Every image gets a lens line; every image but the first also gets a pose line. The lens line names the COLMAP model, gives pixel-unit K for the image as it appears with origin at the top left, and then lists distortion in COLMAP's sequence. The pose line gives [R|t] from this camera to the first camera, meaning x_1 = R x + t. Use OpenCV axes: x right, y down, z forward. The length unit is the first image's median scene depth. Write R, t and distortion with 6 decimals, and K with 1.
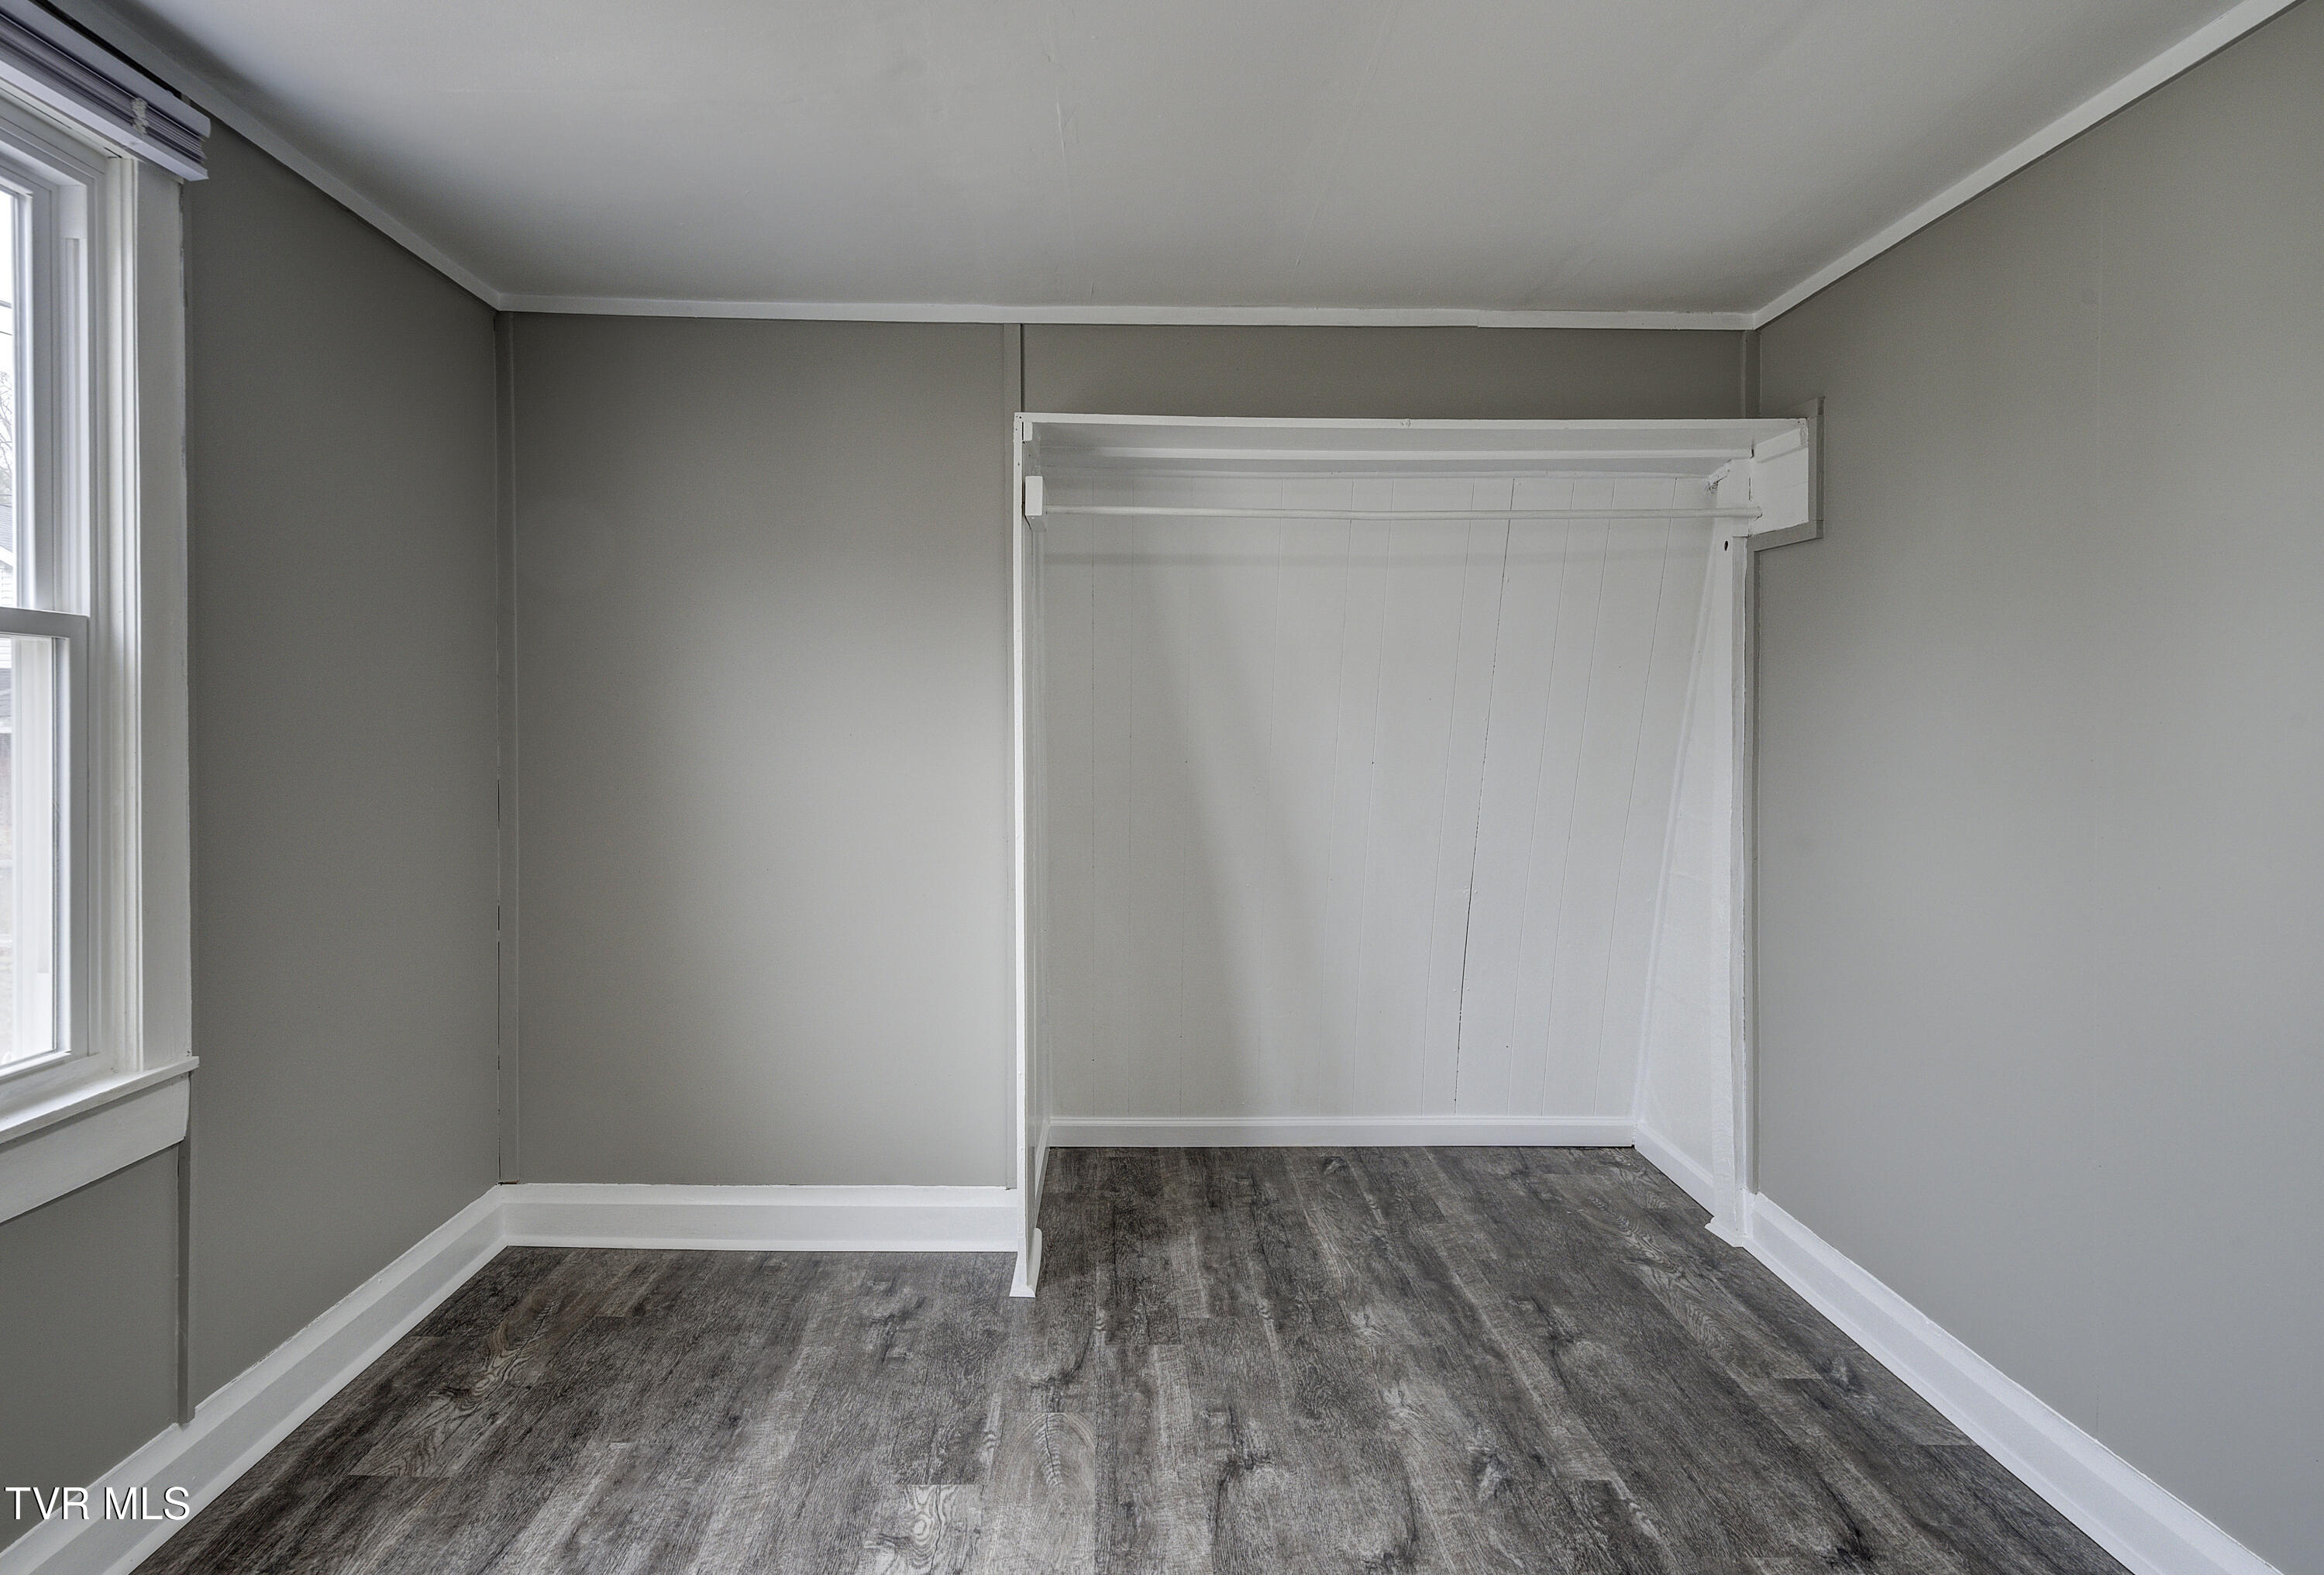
lens RADIAL K [[1475.7, 0, 1151.4], [0, 1475.7, 758.2], [0, 0, 1]] dist [0.003508, -0.004855]
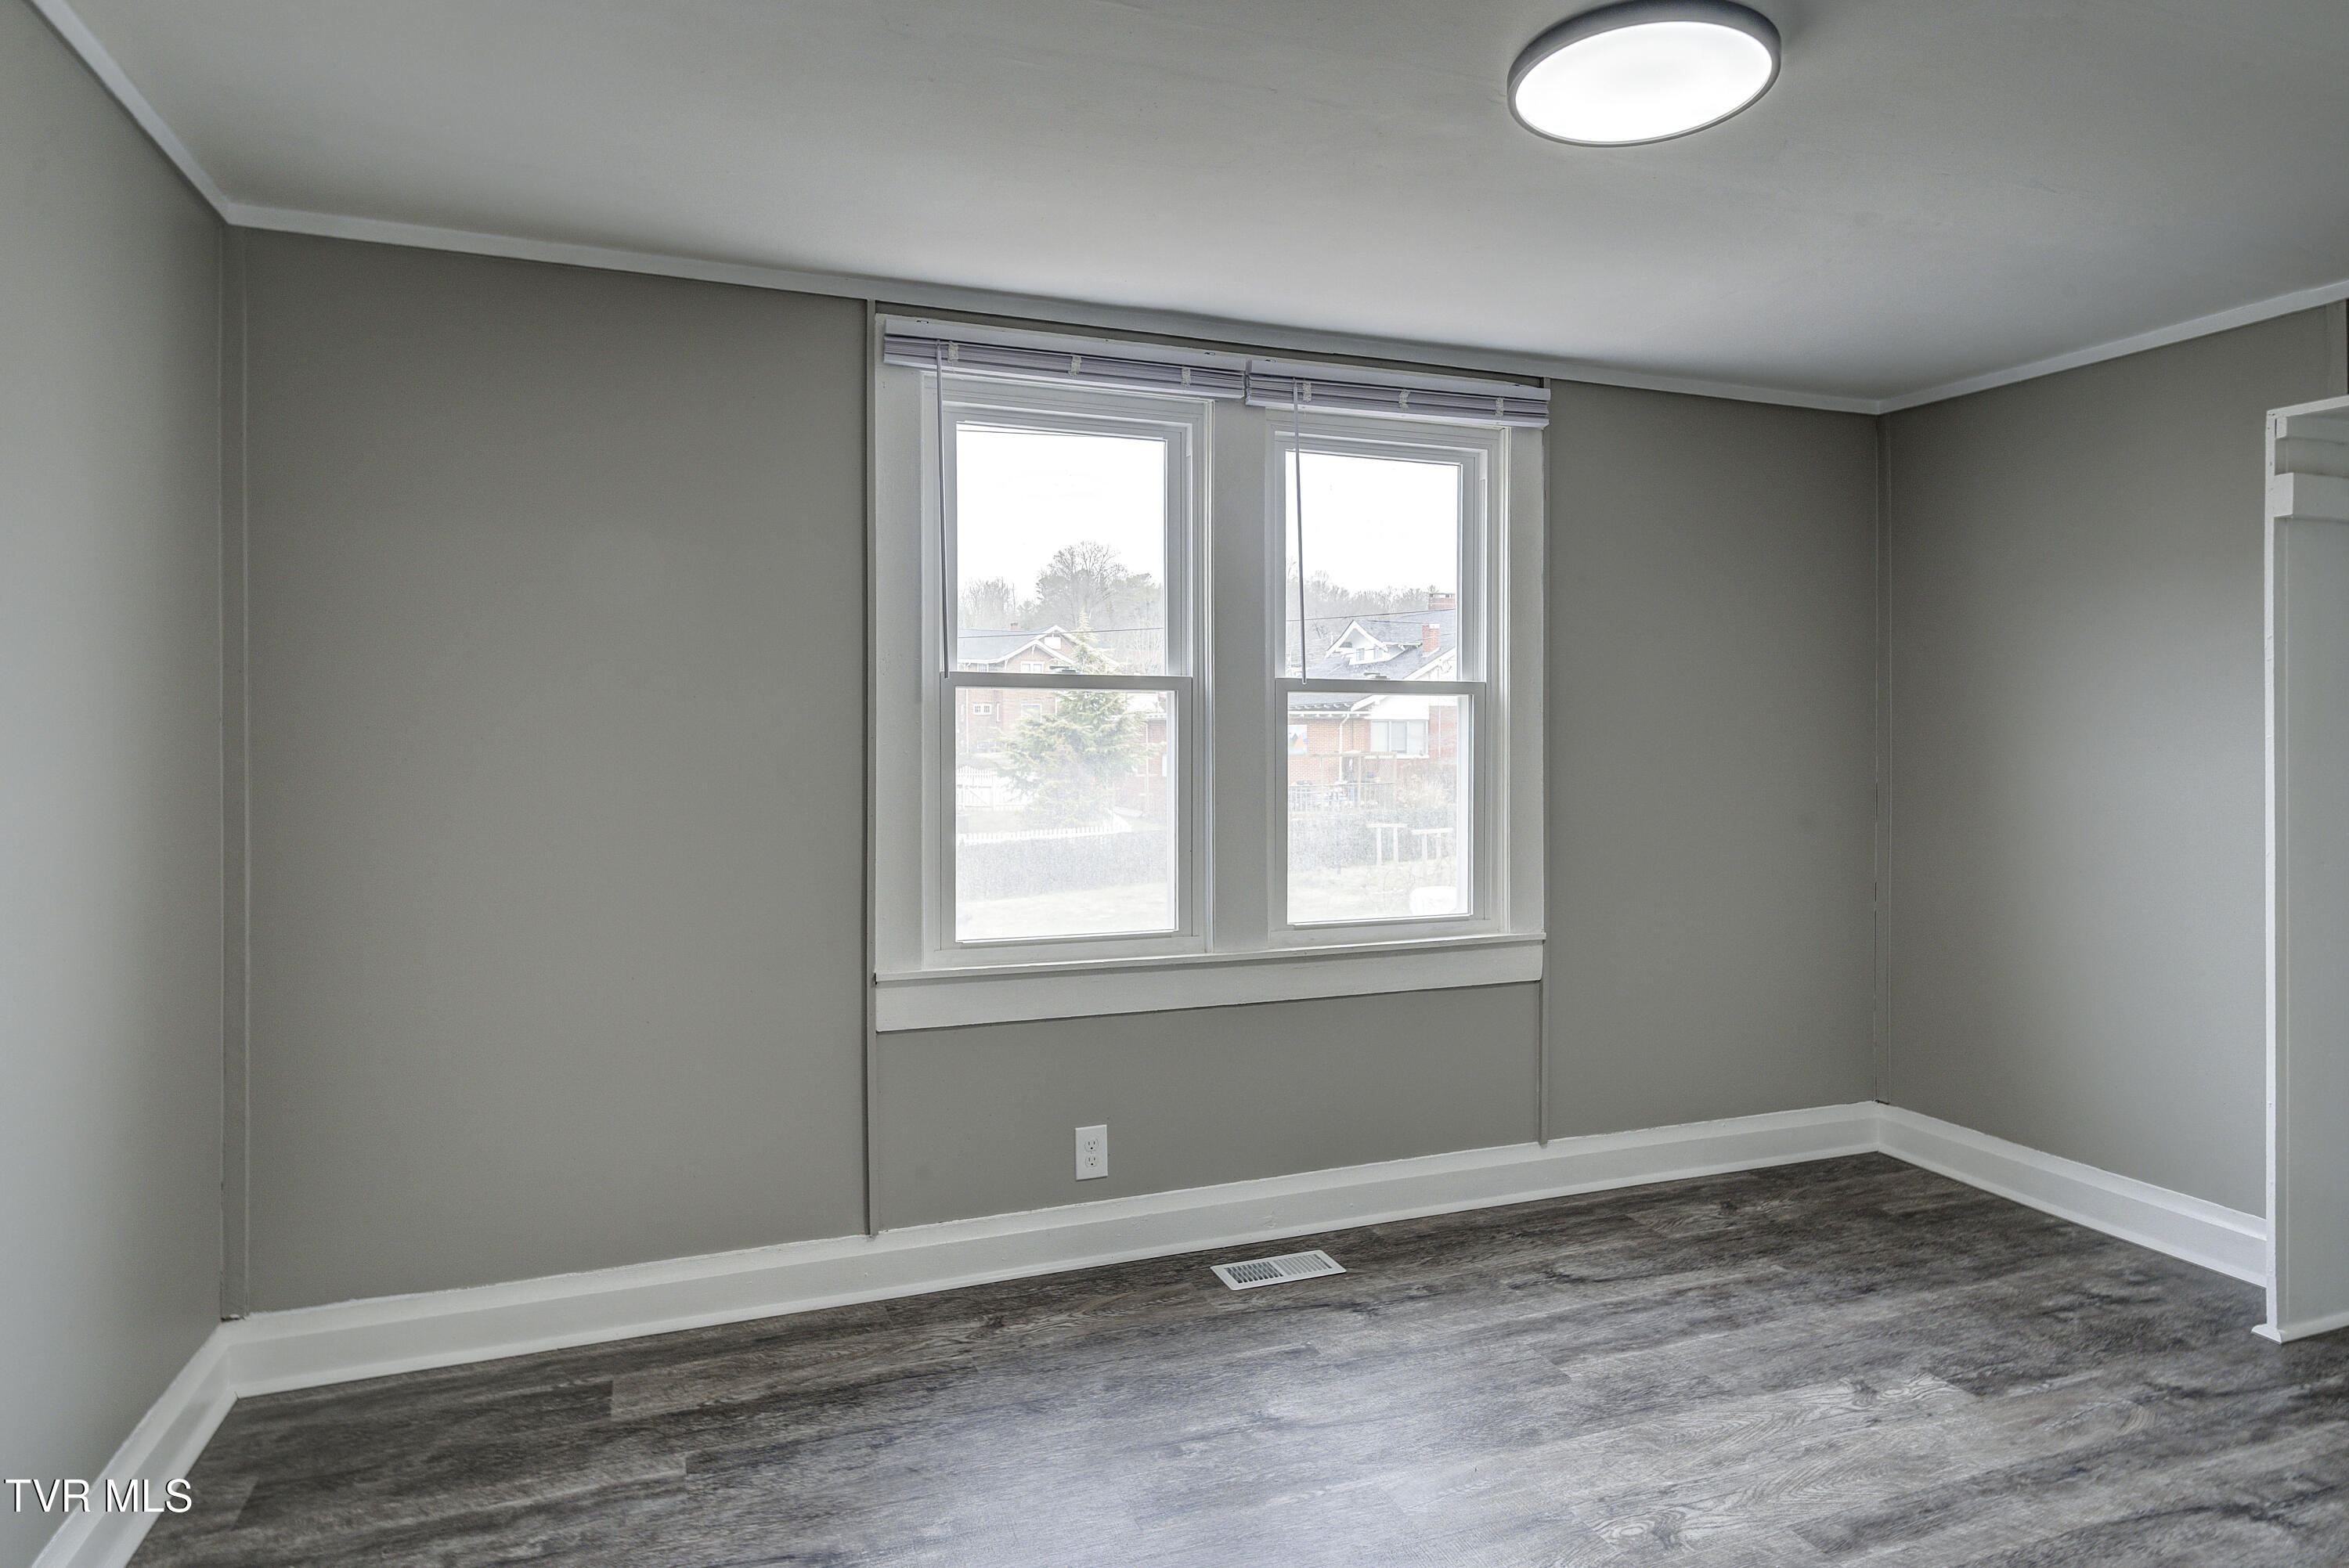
lens RADIAL K [[1402.7, 0, 1197.4], [0, 1402.7, 766.6], [0, 0, 1]] dist [0.004370, -0.002130]
pose [[0.343376, 0.011635, -0.939126, 0.644679], [-0.018689, 0.999810, 0.005553, 0.006119], [0.939012, 0.015645, 0.343528, 0.044199]]
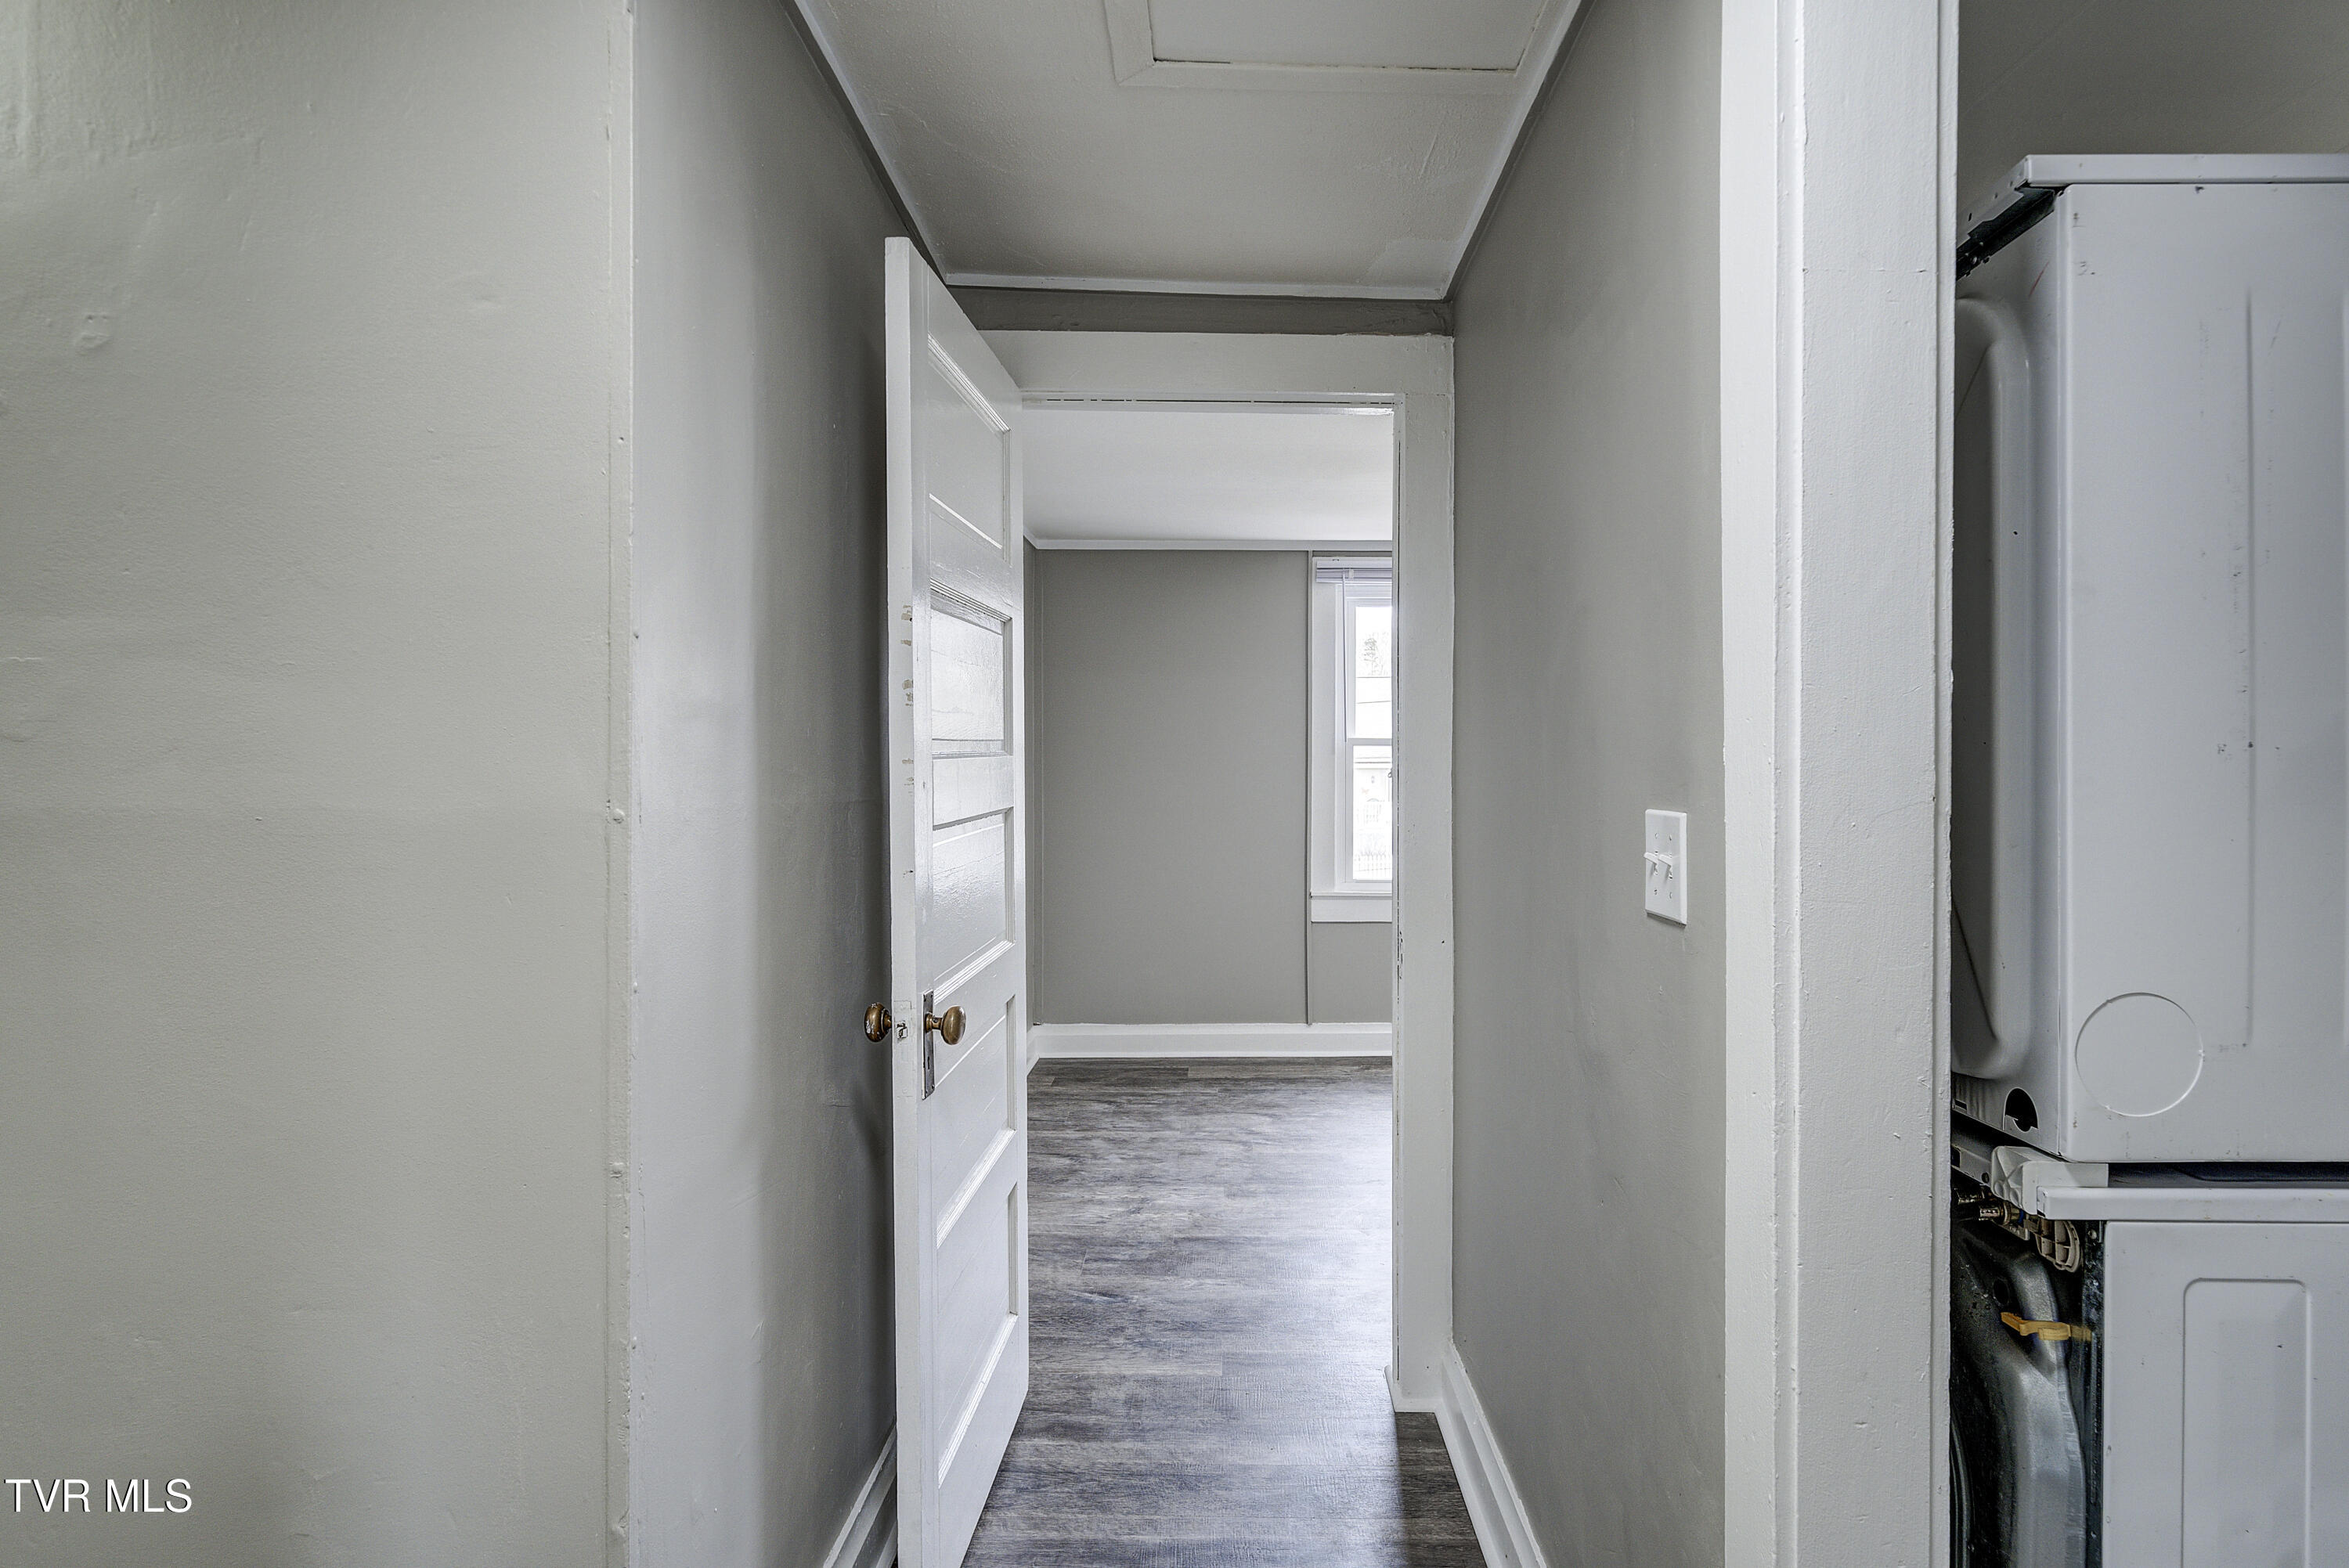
lens RADIAL K [[1402.7, 0, 1181.9], [0, 1402.7, 776.1], [0, 0, 1]] dist [0.004370, -0.002130]
pose [[-0.044410, 0.009635, -0.998967, 1.963334], [-0.018117, 0.999781, 0.010449, -0.025692], [0.998849, 0.018562, -0.044226, 0.089123]]
